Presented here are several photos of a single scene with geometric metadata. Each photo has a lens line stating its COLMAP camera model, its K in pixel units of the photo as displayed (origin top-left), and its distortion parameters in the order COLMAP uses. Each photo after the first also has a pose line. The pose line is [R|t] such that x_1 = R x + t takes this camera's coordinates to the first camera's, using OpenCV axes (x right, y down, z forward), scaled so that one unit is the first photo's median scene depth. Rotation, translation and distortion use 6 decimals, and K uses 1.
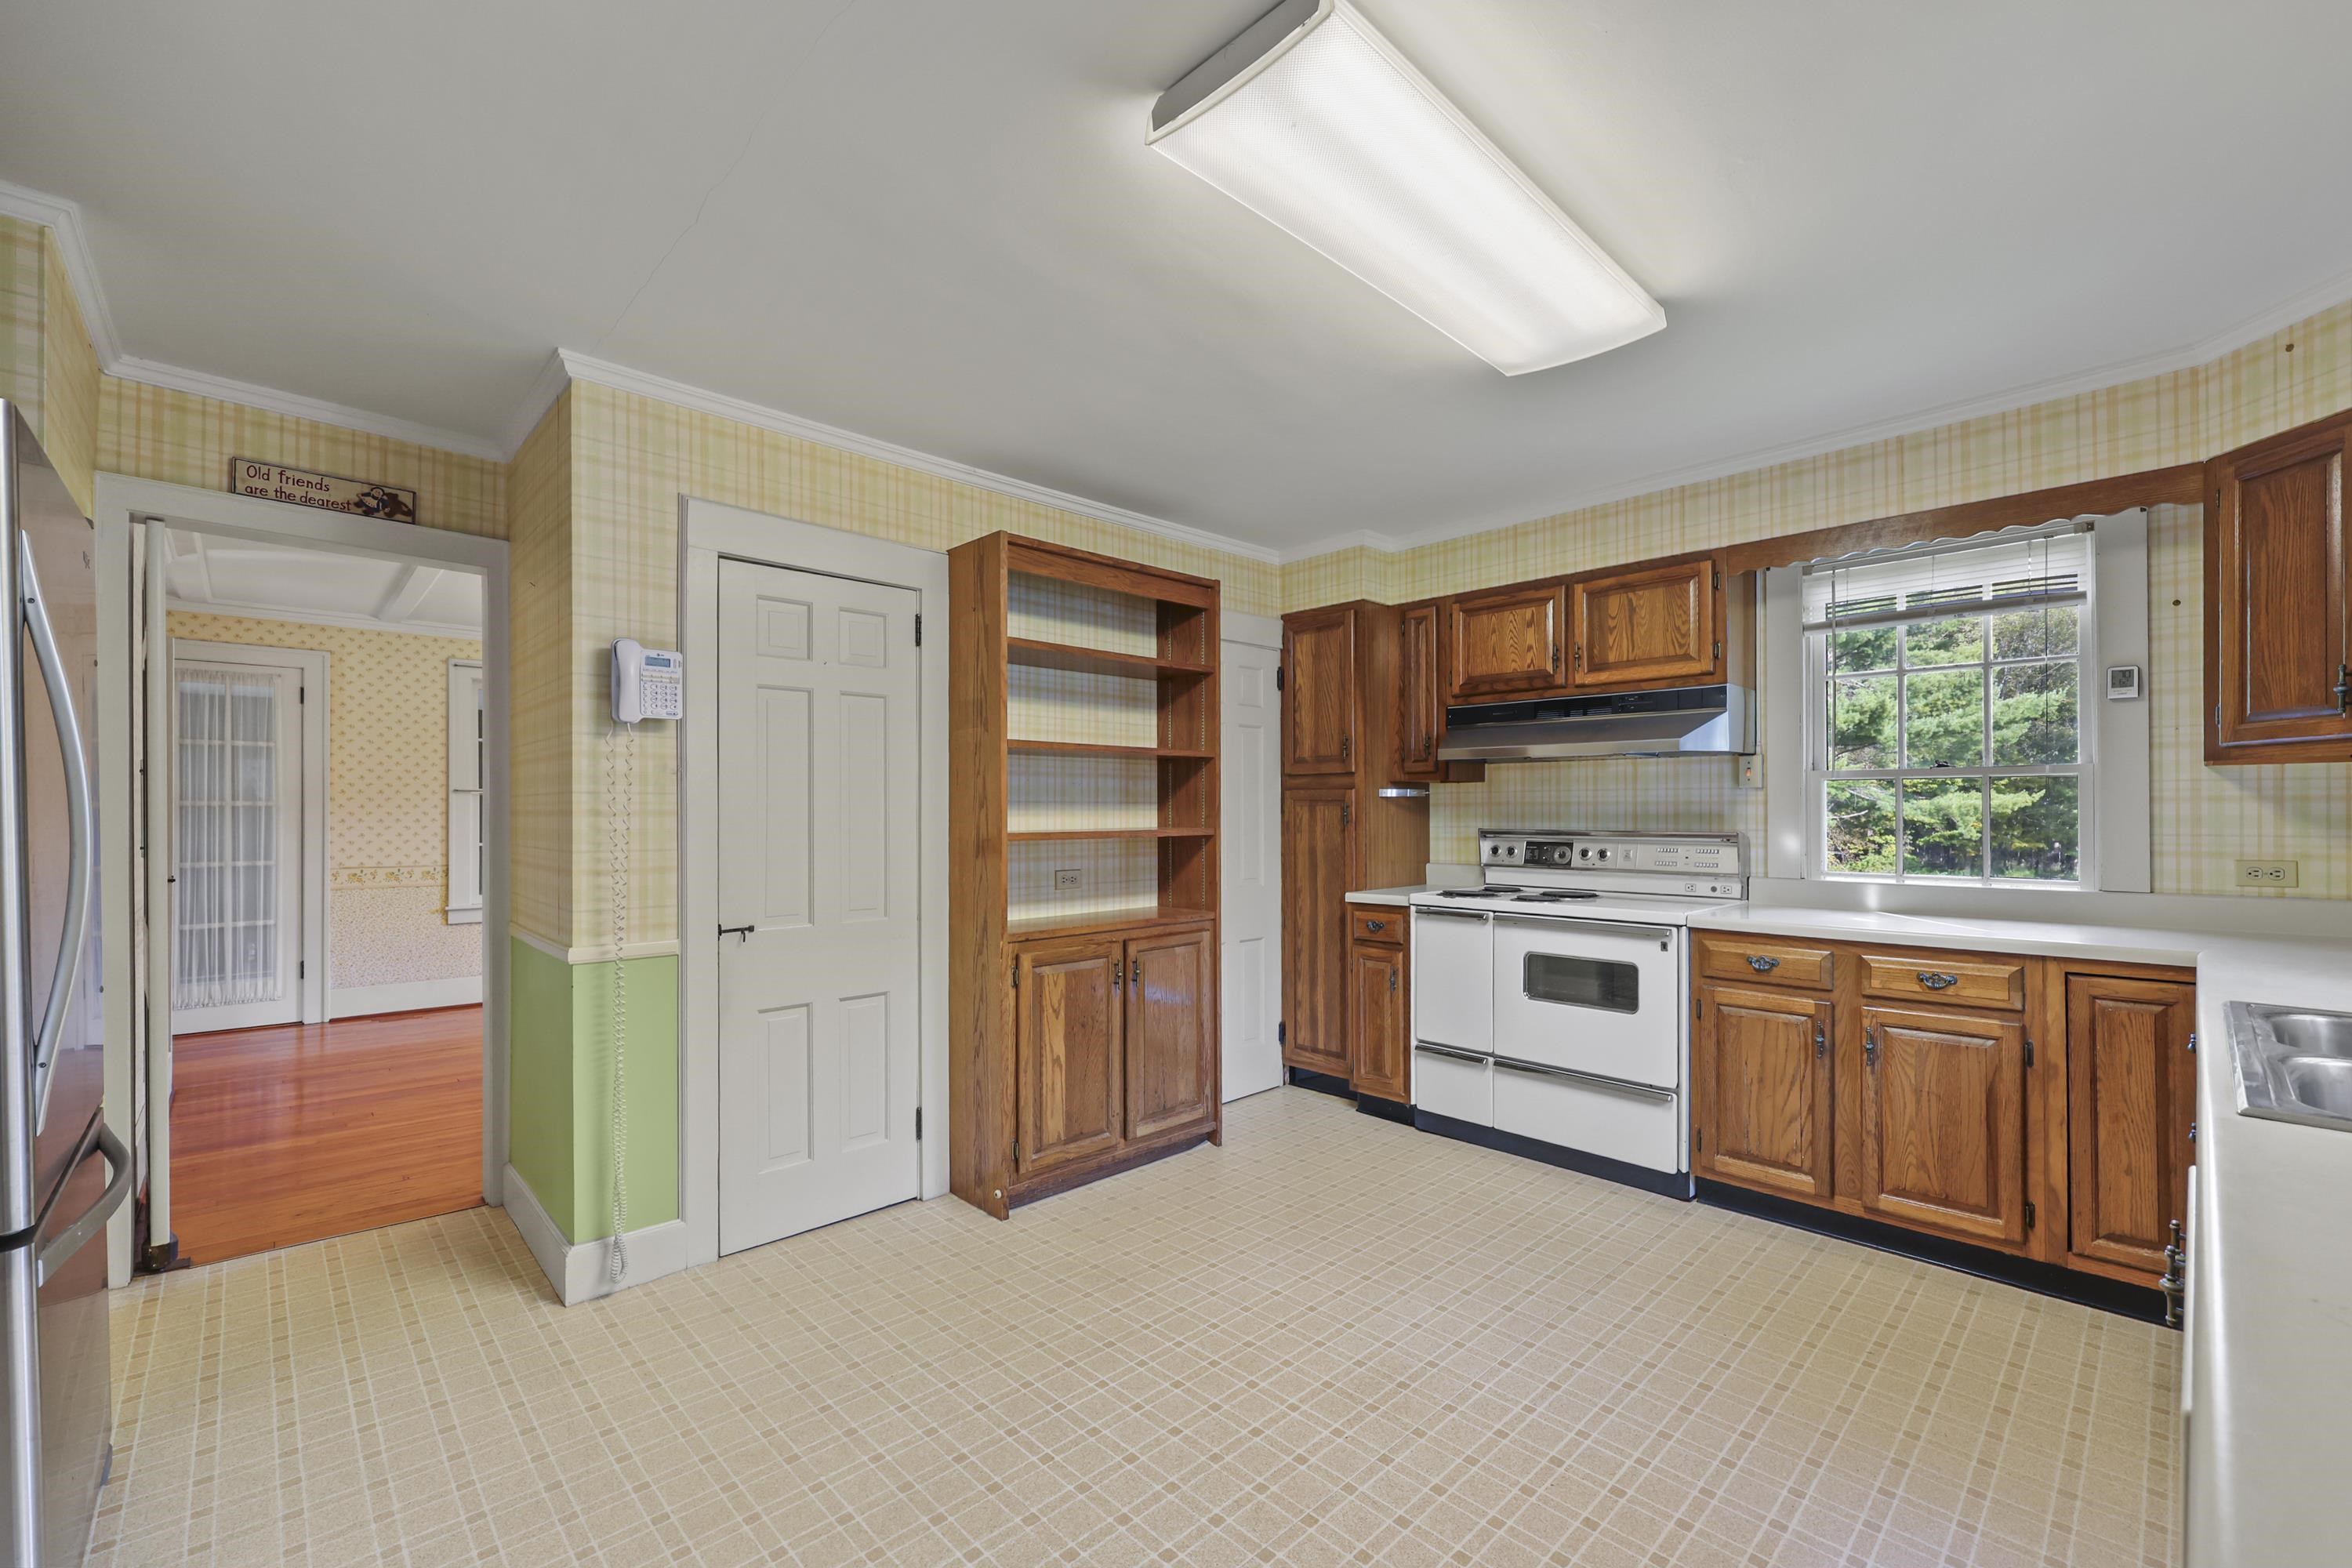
lens RADIAL K [[958.9, 0, 1178.0], [0, 958.9, 813.3], [0, 0, 1]] dist [0.000488, 0.000361]
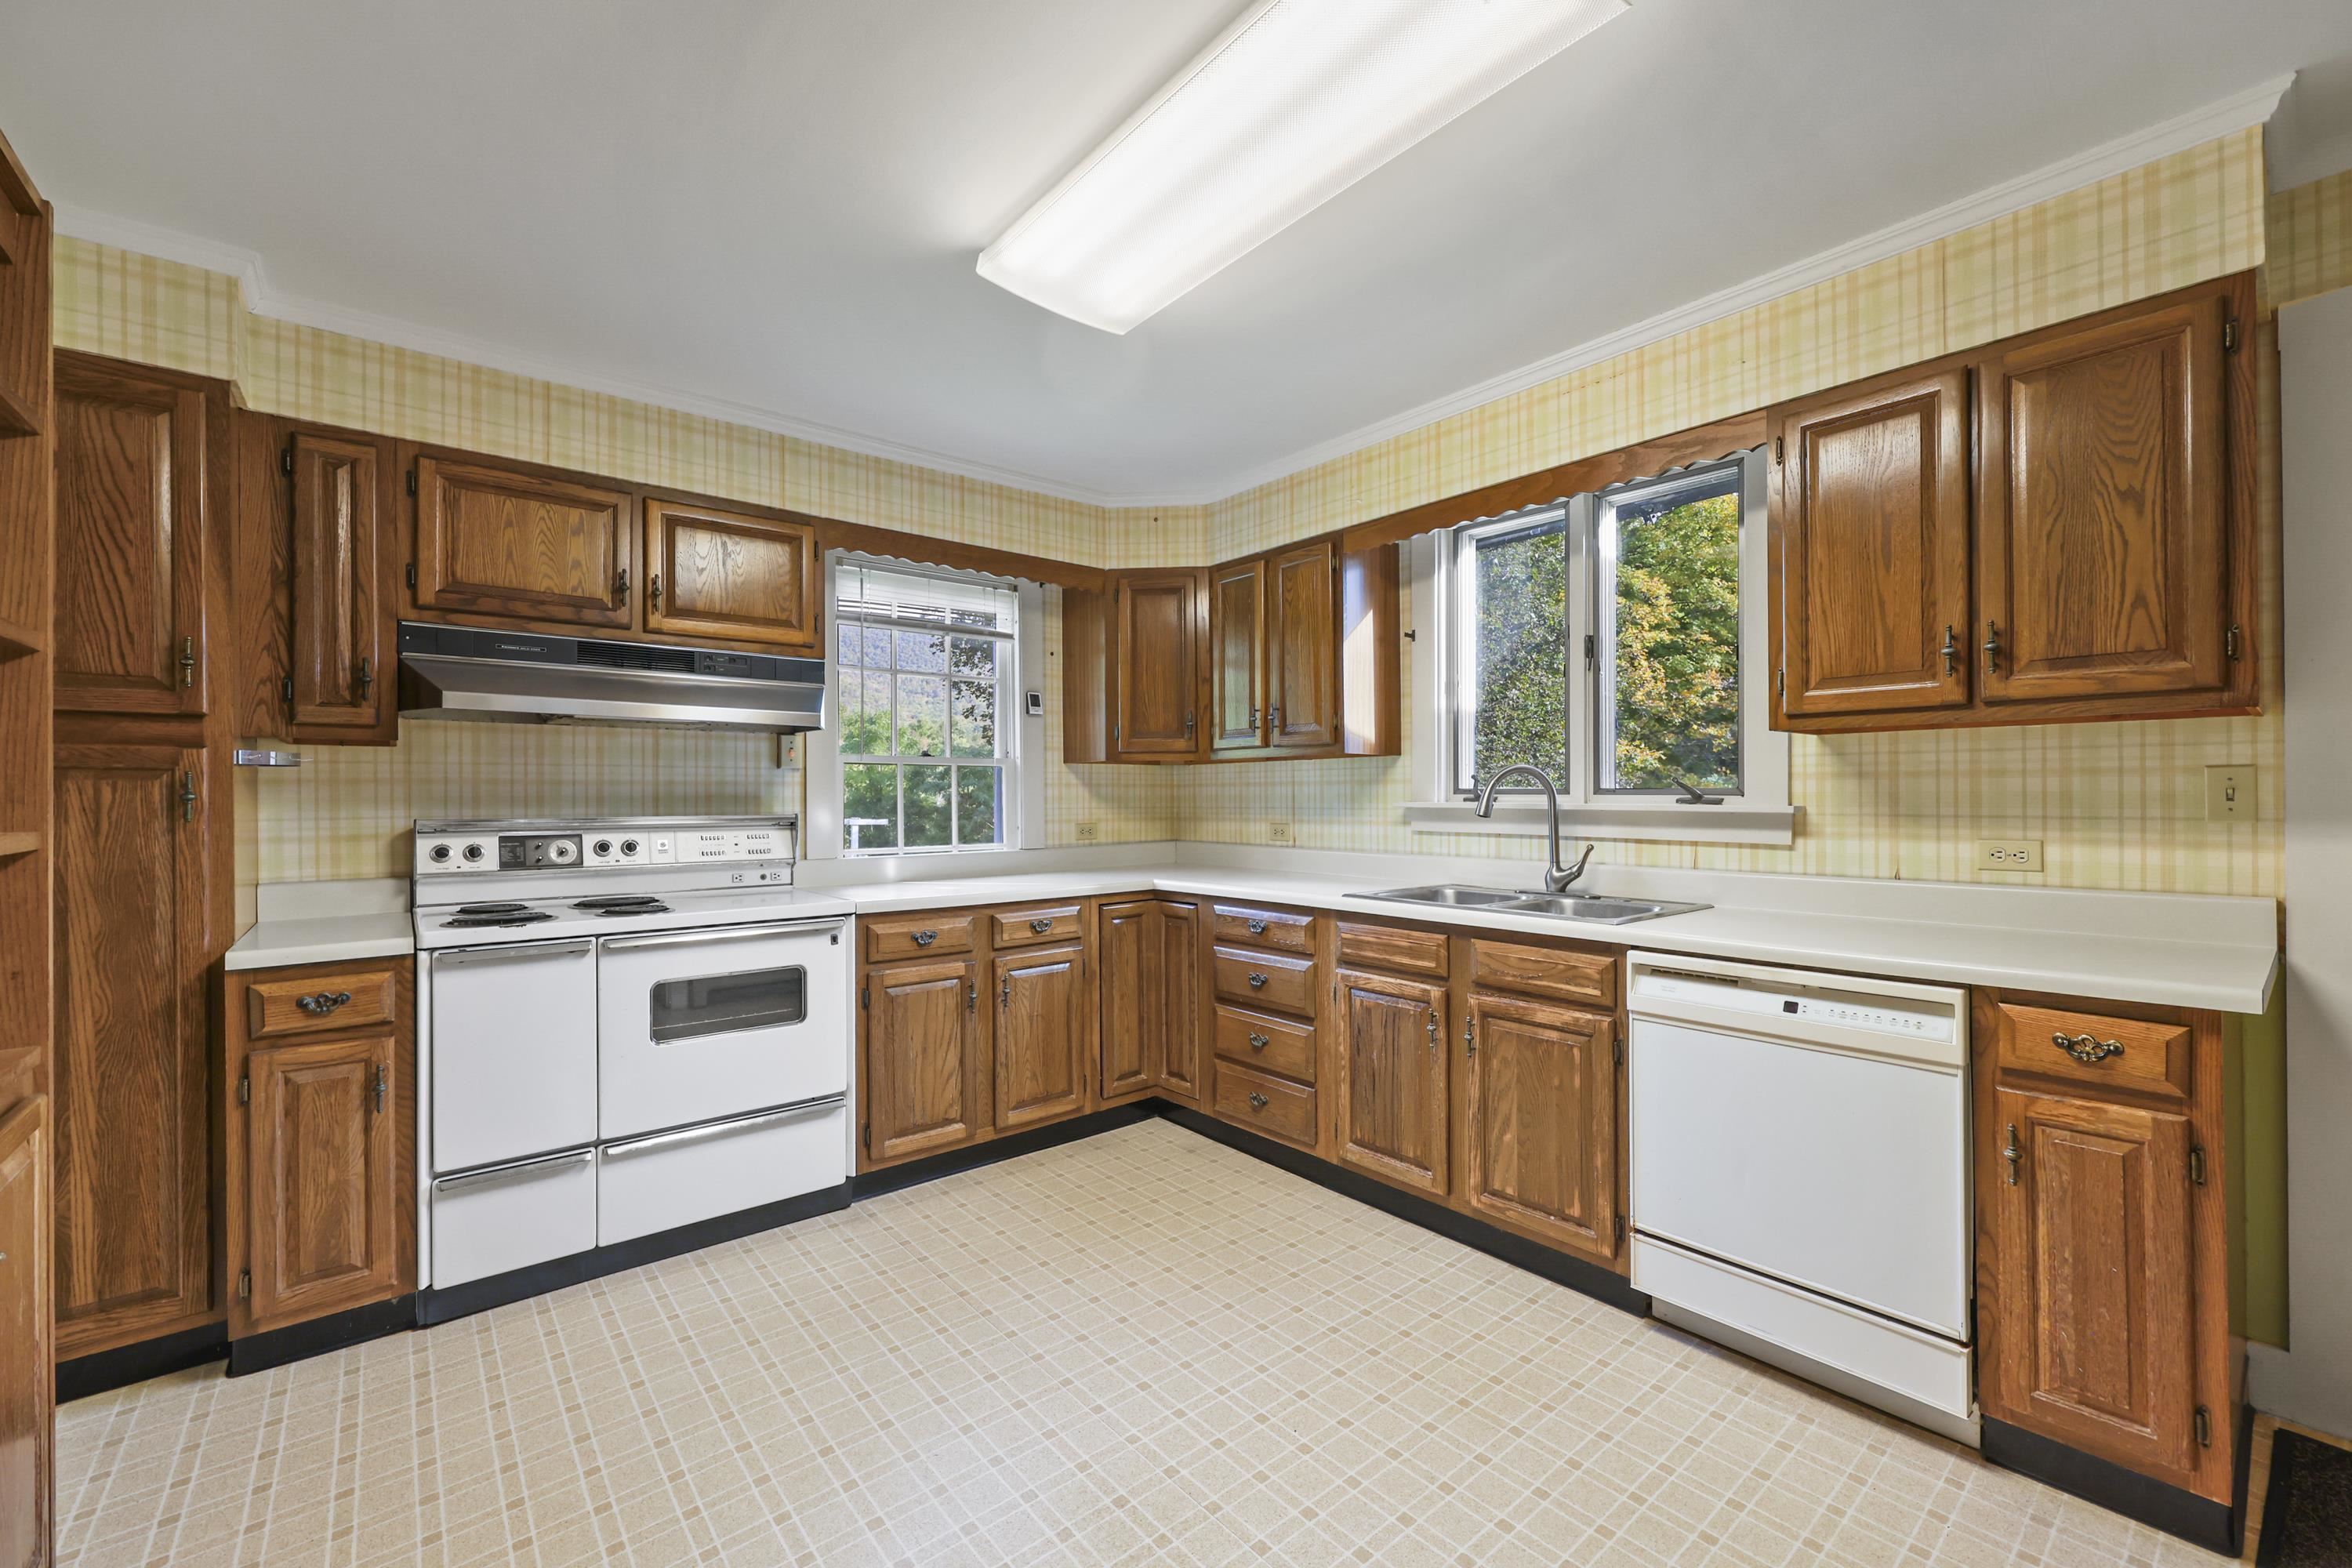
lens RADIAL K [[958.9, 0, 1184.6], [0, 958.9, 794.7], [0, 0, 1]] dist [0.000488, 0.000361]
pose [[0.069316, 0.002228, 0.997592, -0.336491], [0.005853, 0.999979, -0.002640, 0.004619], [-0.997578, 0.006022, 0.069302, 0.529321]]
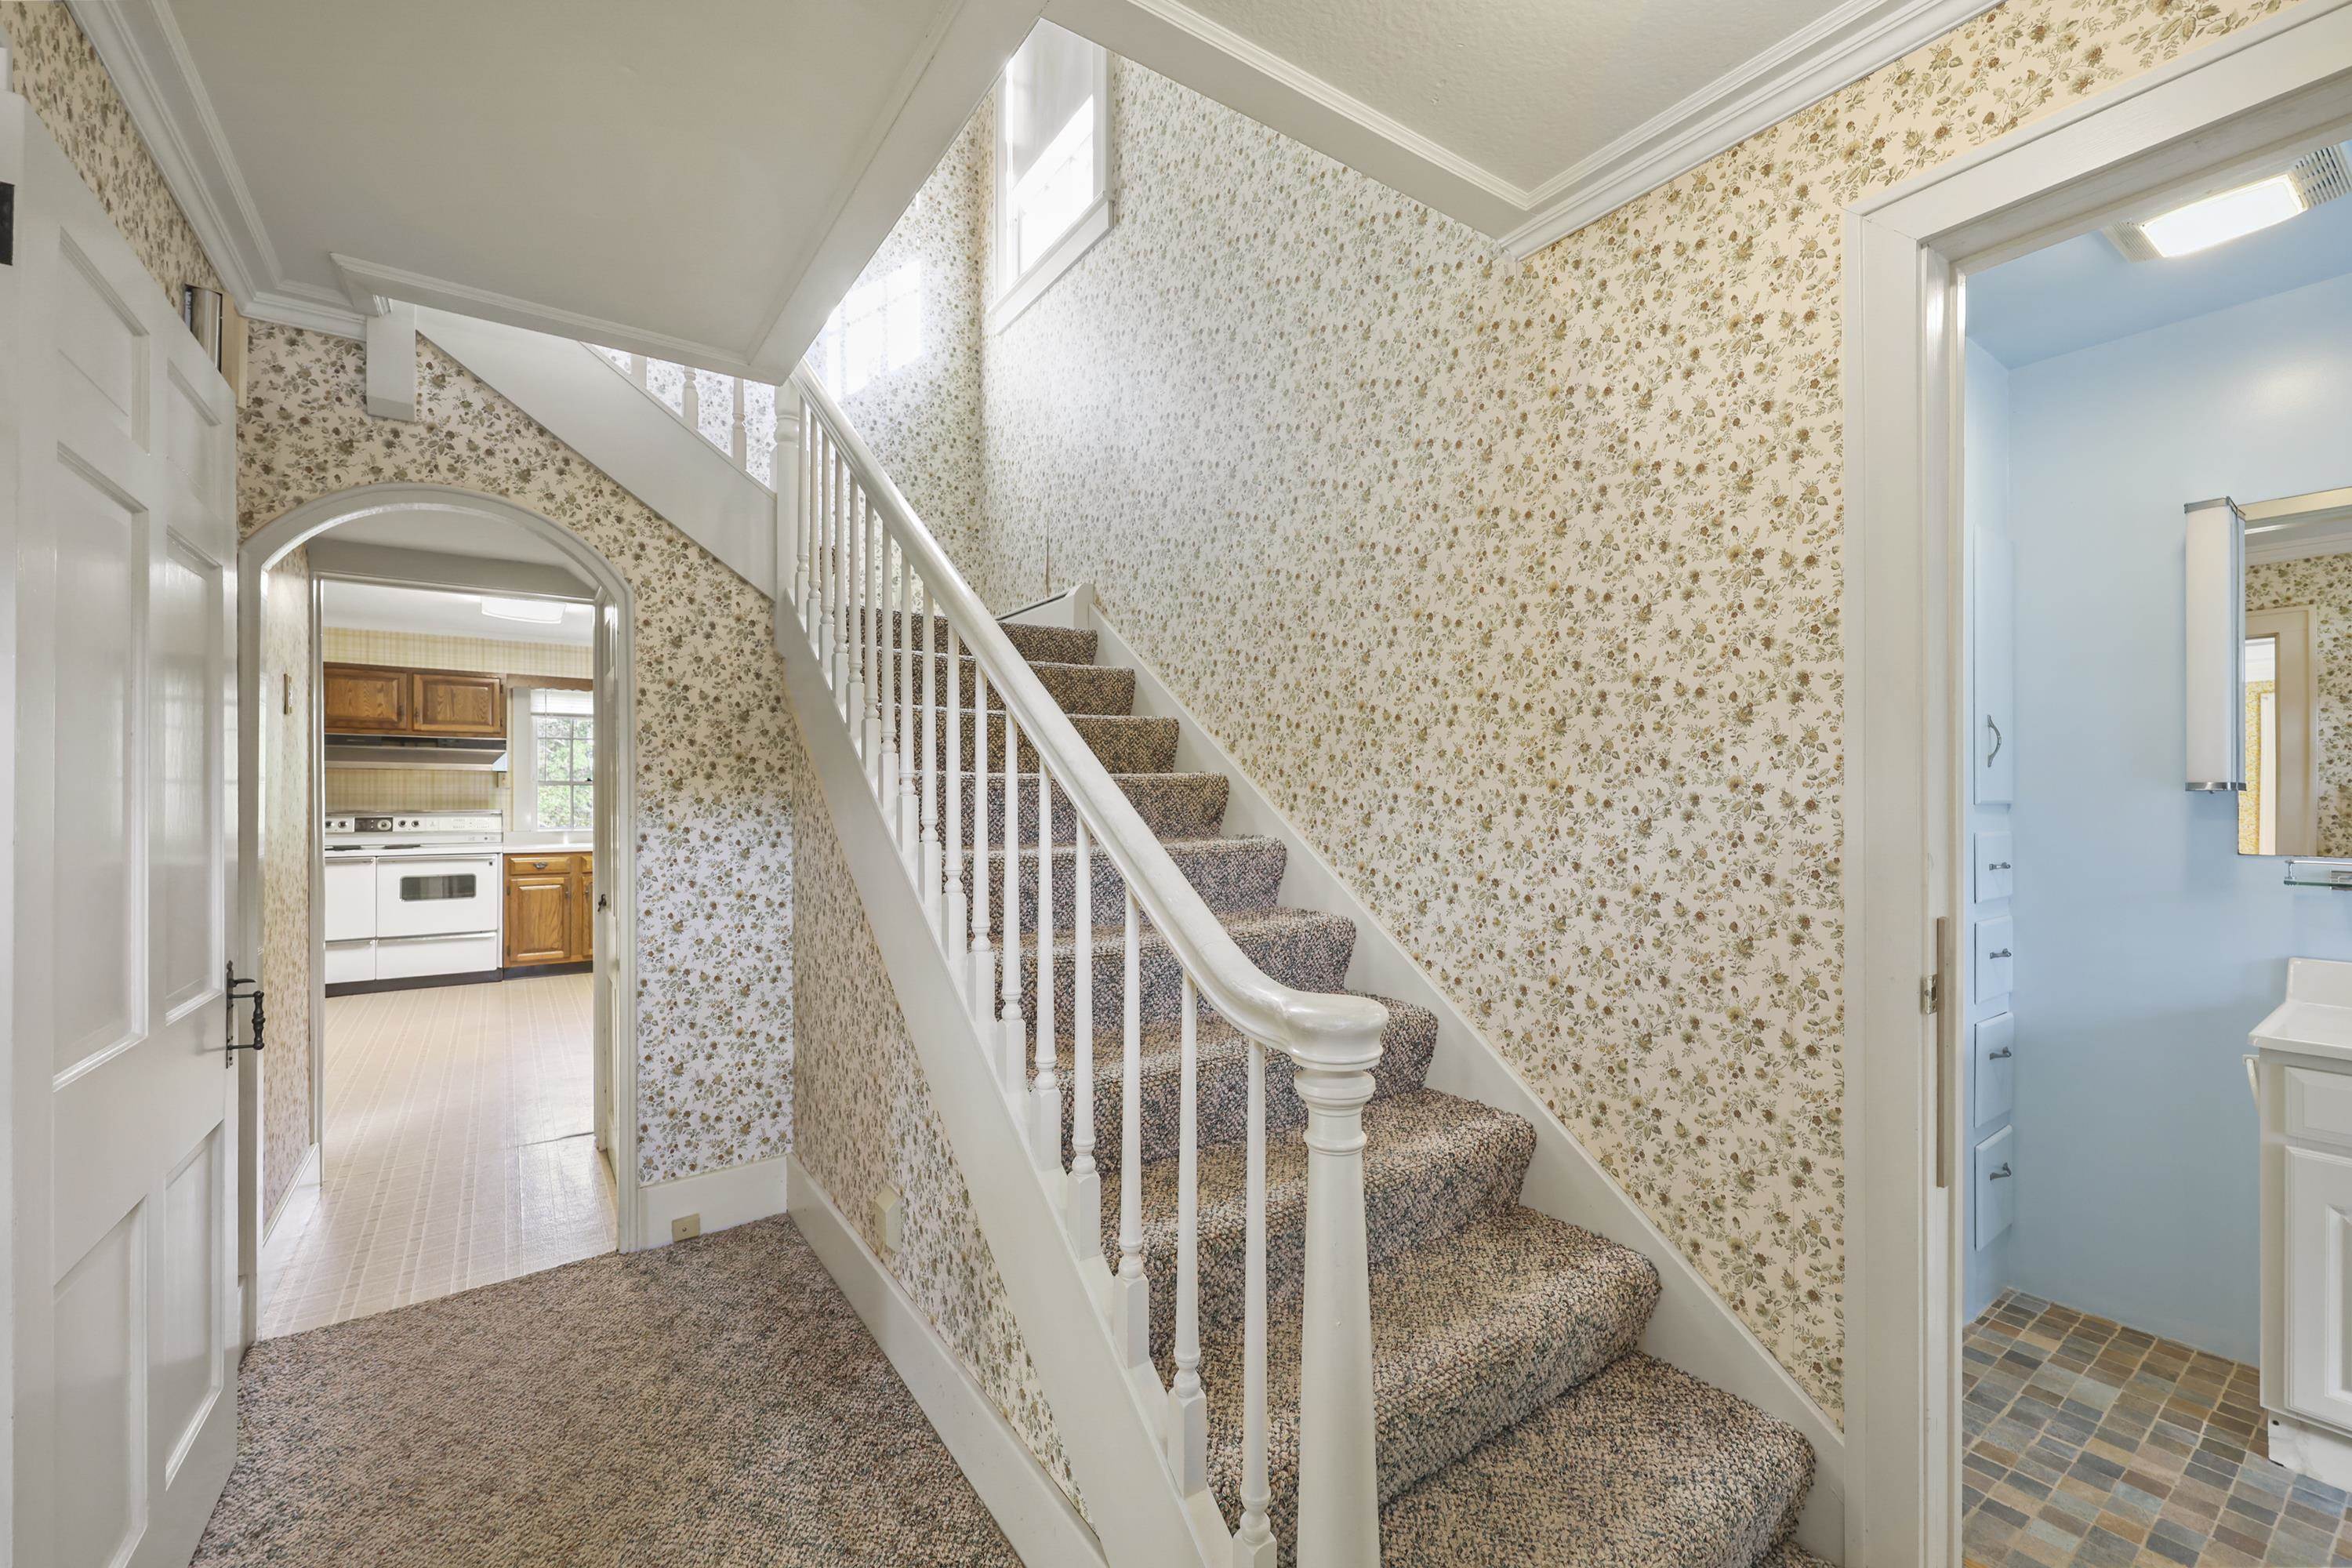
lens RADIAL K [[958.9, 0, 1185.9], [0, 958.9, 791.9], [0, 0, 1]] dist [0.000488, 0.000361]
pose [[0.144694, 0.005109, 0.989463, -1.199611], [-0.000697, 0.999987, -0.005061, -0.008513], [-0.989476, 0.000042, 0.144696, -0.723553]]
